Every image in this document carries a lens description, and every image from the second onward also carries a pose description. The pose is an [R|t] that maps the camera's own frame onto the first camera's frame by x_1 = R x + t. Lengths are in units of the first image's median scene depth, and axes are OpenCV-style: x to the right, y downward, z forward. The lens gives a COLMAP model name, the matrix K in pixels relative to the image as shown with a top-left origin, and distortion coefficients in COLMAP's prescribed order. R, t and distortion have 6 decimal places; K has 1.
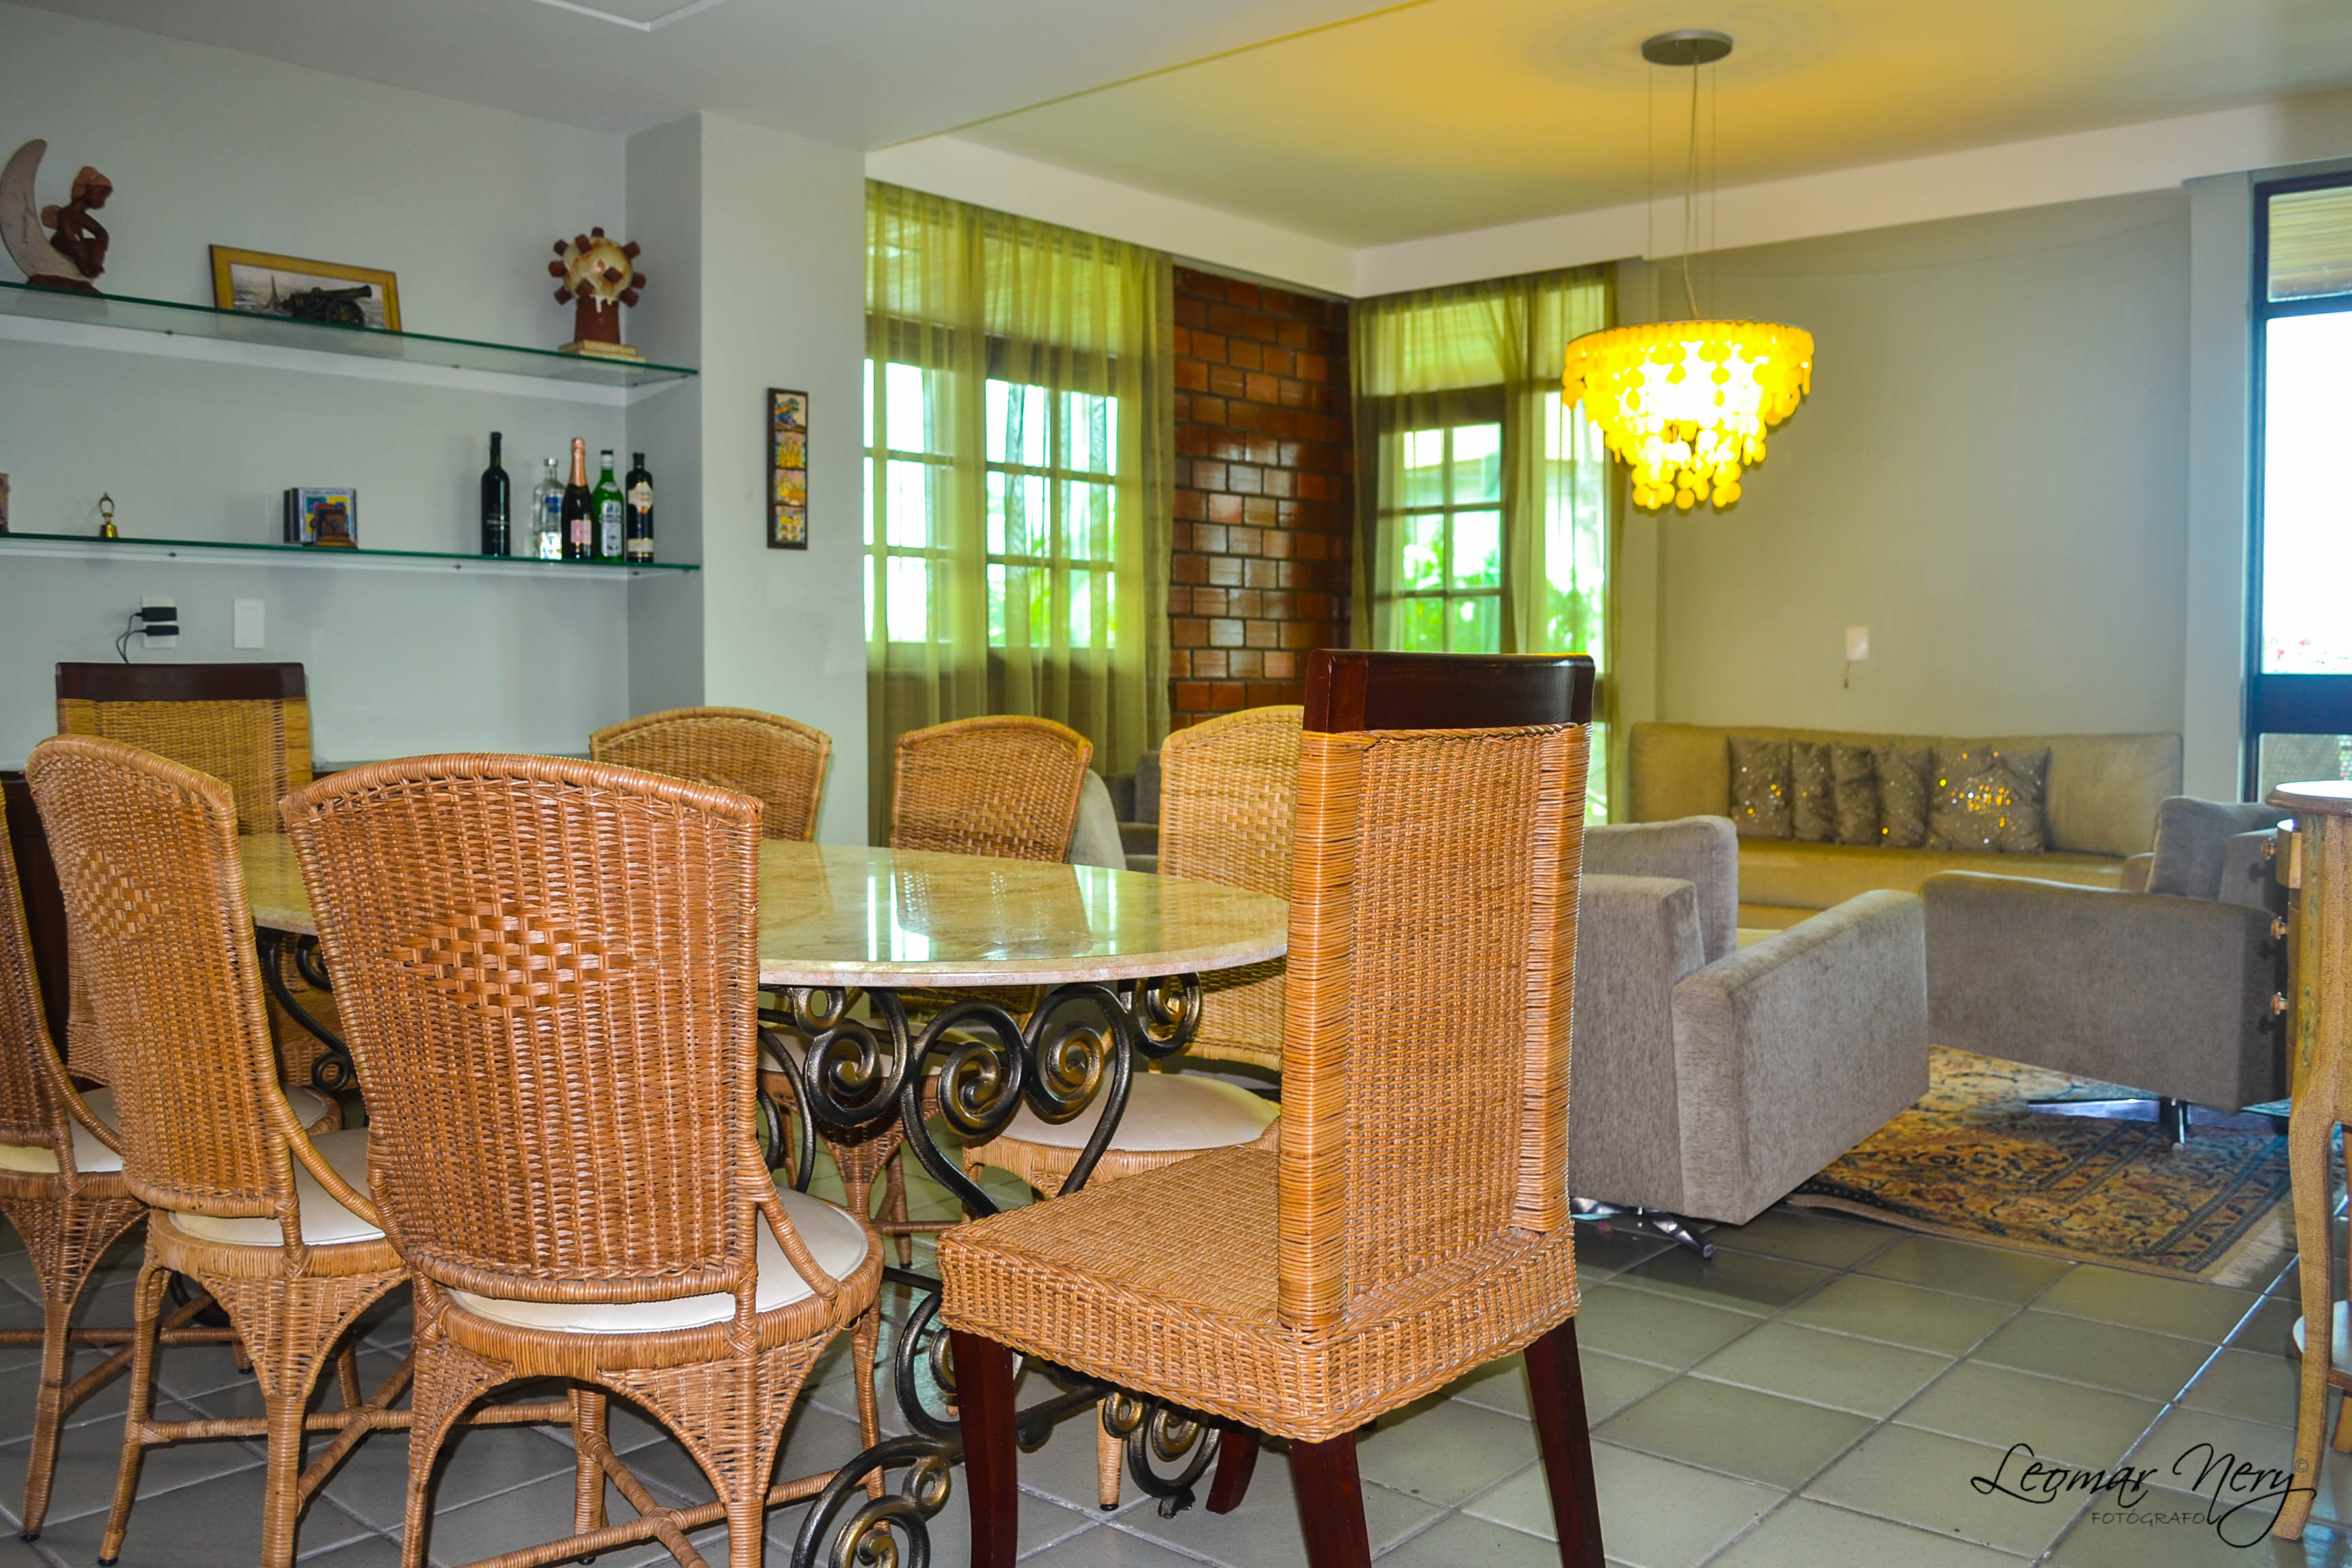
lens RADIAL K [[1952.7, 0, 1176.0], [0, 1952.7, 784.0], [0, 0, 1]] dist [-0.004643, -0.003004]
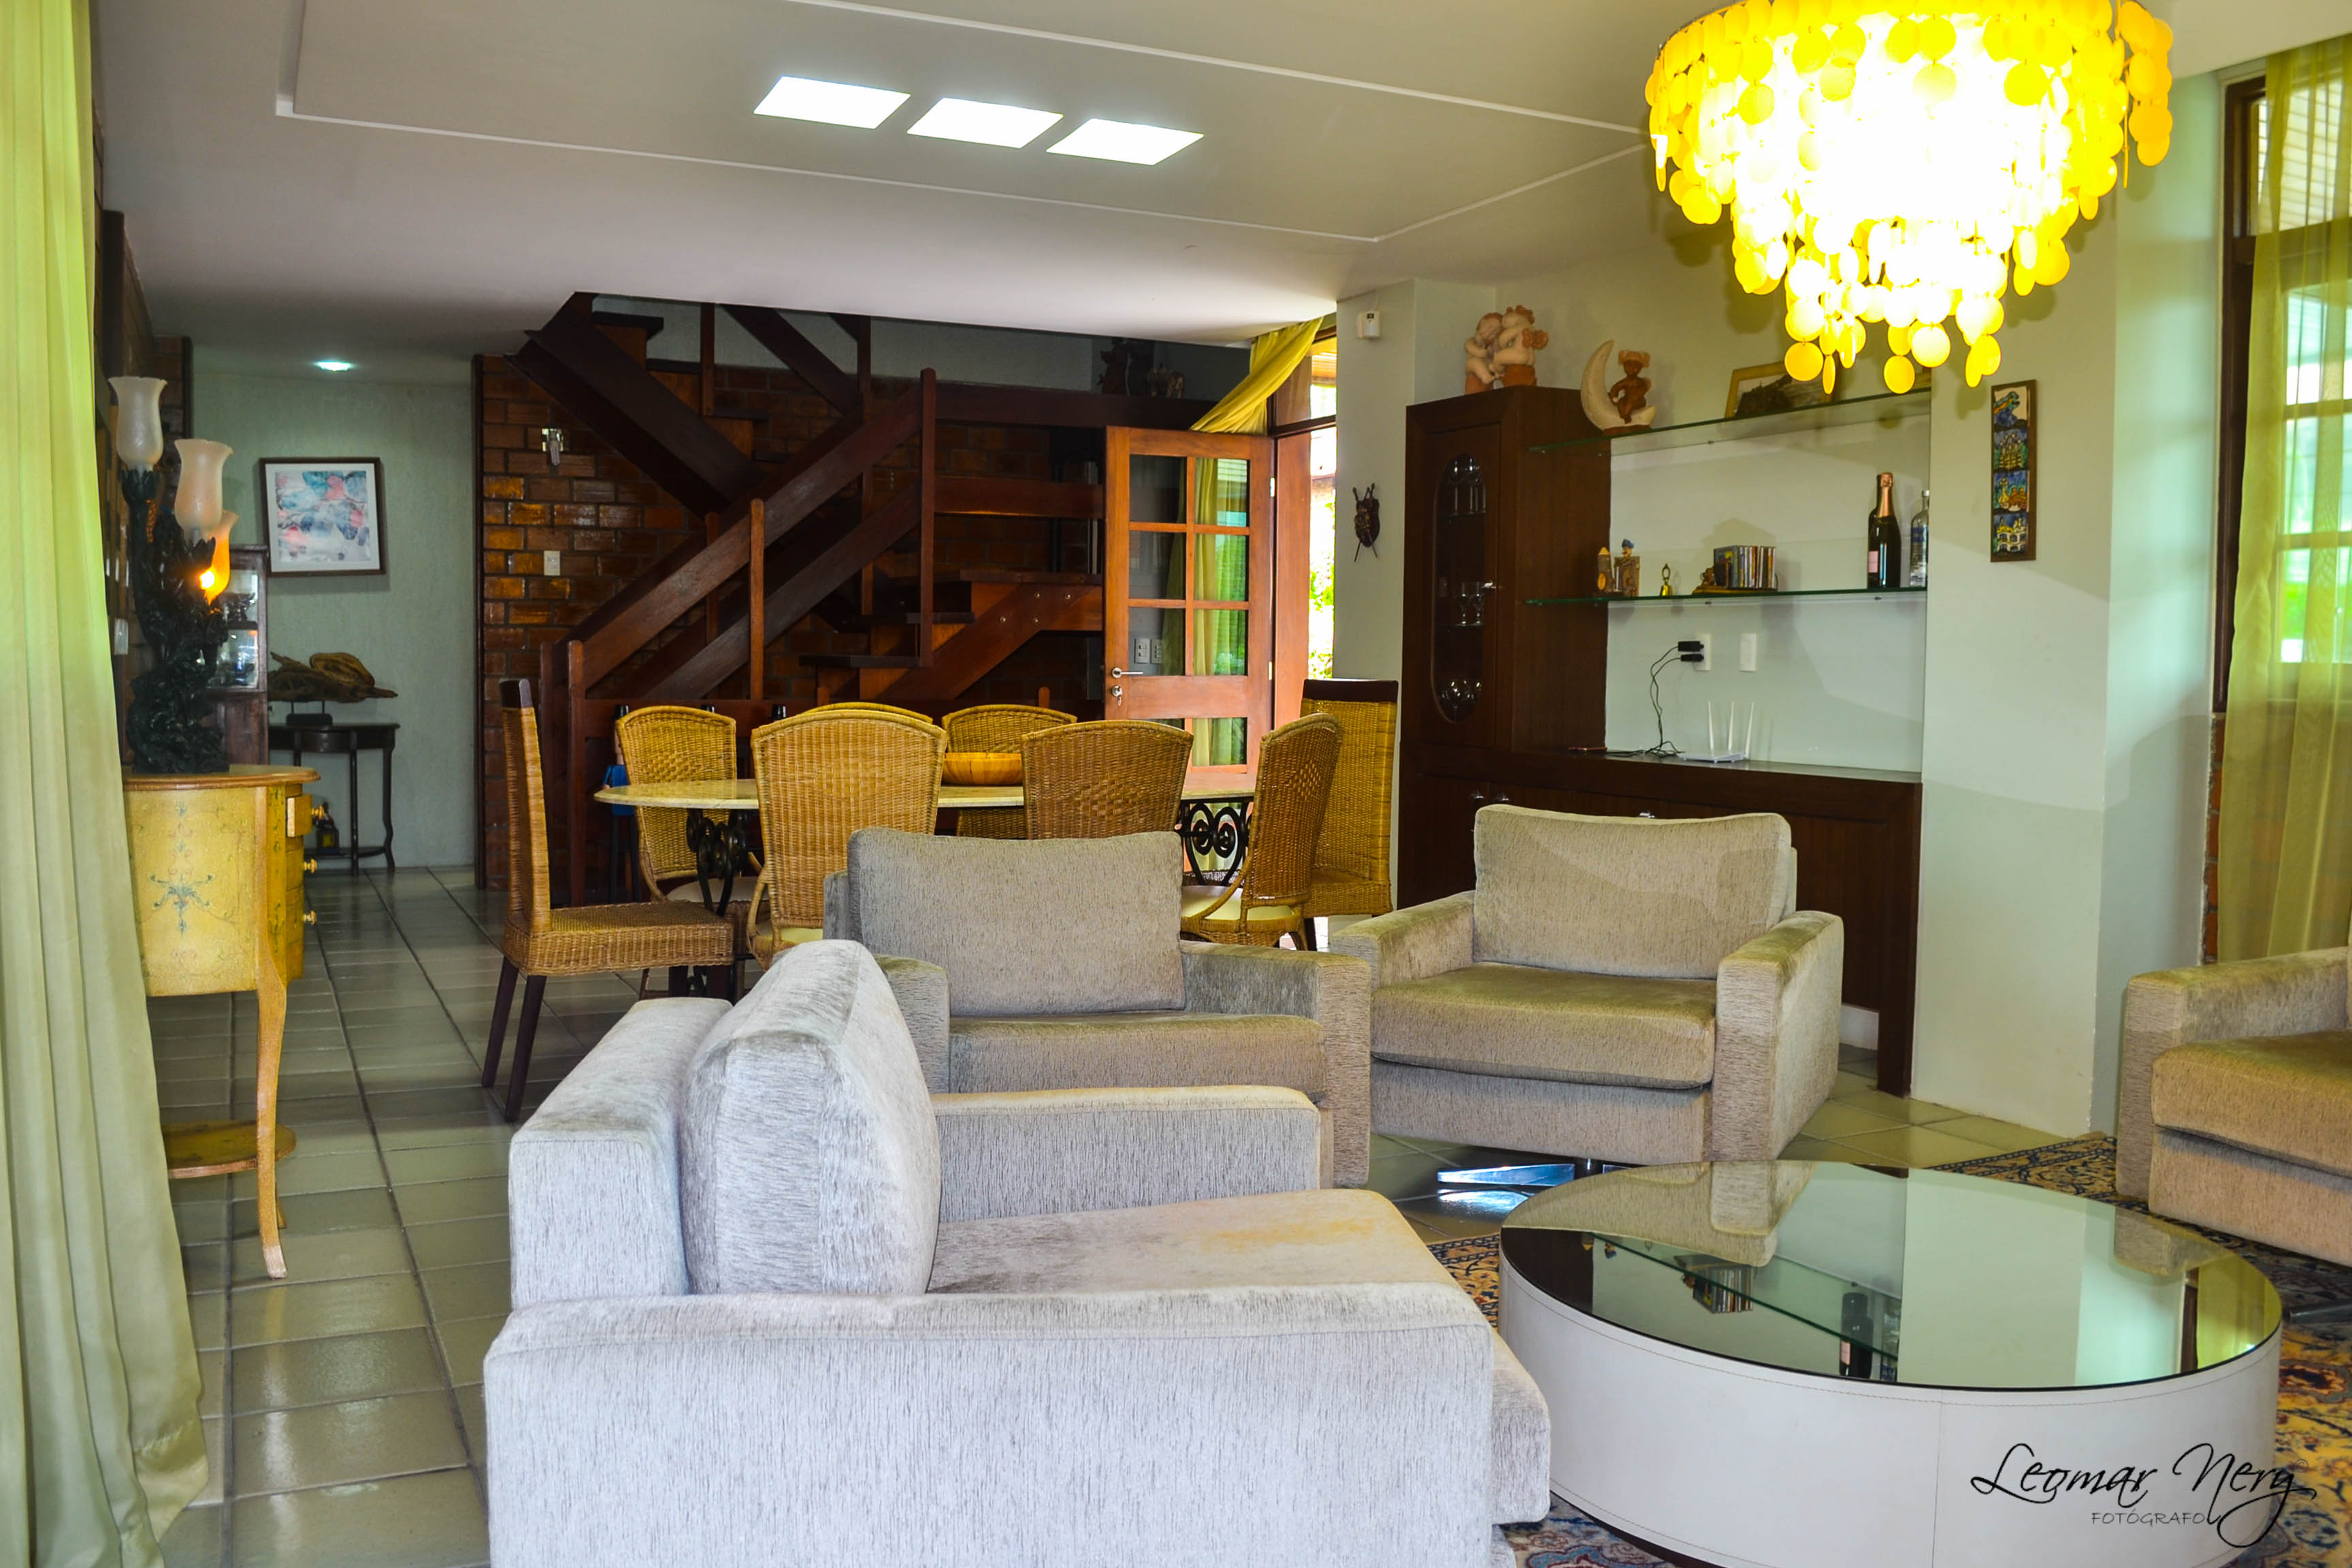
lens RADIAL K [[1952.7, 0, 1176.0], [0, 1952.7, 784.0], [0, 0, 1]] dist [-0.004643, -0.003004]
pose [[-0.399662, 0.057279, -0.914871, 0.782906], [-0.059792, 0.994291, 0.088371, -0.075205], [0.914711, 0.090020, -0.393956, 1.017686]]
